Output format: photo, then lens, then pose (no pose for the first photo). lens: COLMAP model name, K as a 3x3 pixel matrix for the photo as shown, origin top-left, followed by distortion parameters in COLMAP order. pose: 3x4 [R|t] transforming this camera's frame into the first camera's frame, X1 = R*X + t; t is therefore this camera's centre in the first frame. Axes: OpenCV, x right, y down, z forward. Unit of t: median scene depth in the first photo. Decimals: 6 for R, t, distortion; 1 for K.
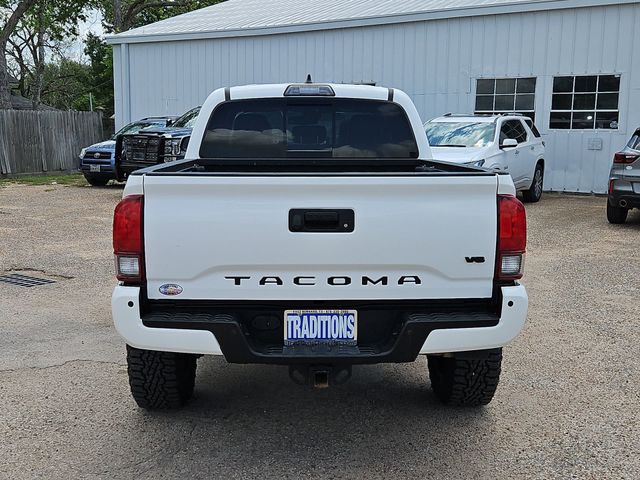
lens RADIAL K [[810.8, 0, 320.0], [0, 810.8, 240.0], [0, 0, 1]] dist [0.082792, -0.051517]
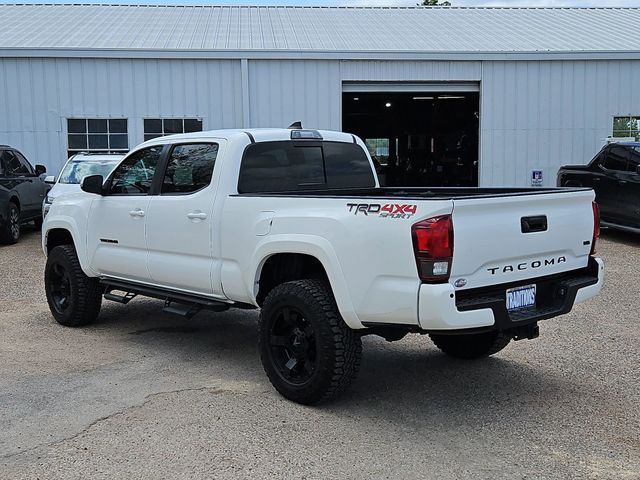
lens RADIAL K [[810.8, 0, 320.0], [0, 810.8, 240.0], [0, 0, 1]] dist [0.082792, -0.051517]
pose [[0.757753, -0.077553, 0.647917, -1.213315], [0.106690, 0.994276, -0.005765, -0.027166], [-0.643761, 0.073495, 0.761689, 0.109970]]
